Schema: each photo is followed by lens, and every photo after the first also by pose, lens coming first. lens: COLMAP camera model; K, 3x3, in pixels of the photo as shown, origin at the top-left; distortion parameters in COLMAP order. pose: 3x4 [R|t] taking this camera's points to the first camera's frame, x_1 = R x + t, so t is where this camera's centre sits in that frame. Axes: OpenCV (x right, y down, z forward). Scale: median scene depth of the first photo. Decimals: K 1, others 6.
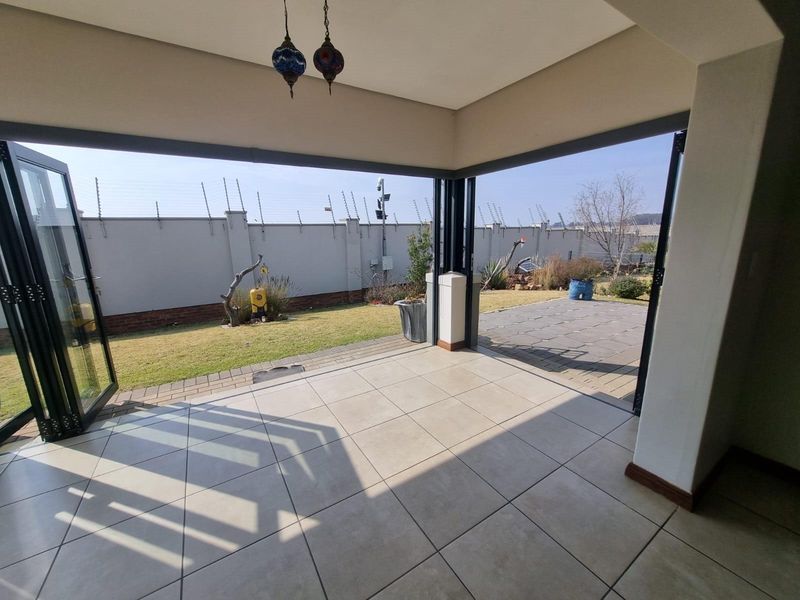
lens RADIAL K [[311.6, 0, 394.2], [0, 311.6, 301.5], [0, 0, 1]] dist [-0.003214, -0.000095]
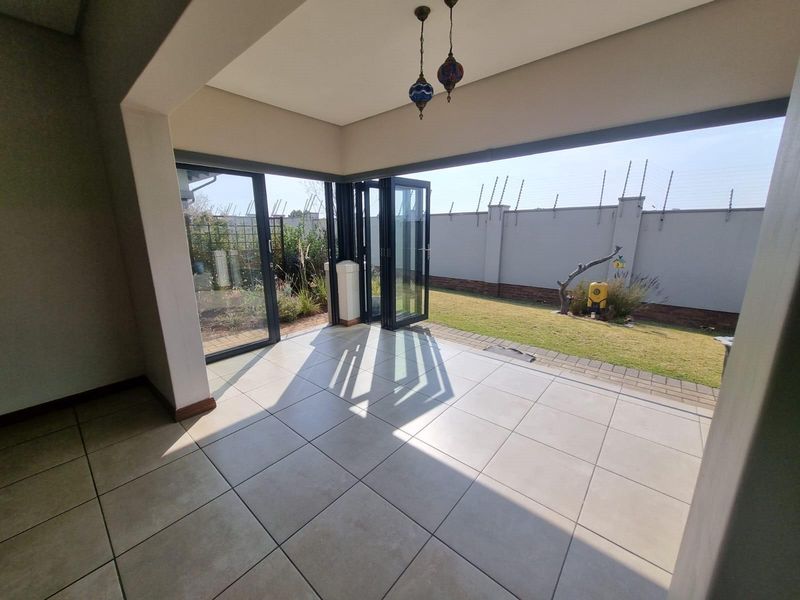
lens RADIAL K [[311.6, 0, 394.2], [0, 311.6, 301.5], [0, 0, 1]] dist [-0.003214, -0.000095]
pose [[0.295596, 0.233175, -0.926419, 0.430689], [-0.201836, 0.963107, 0.178008, -0.049056], [0.933748, 0.134366, 0.331753, 0.228698]]
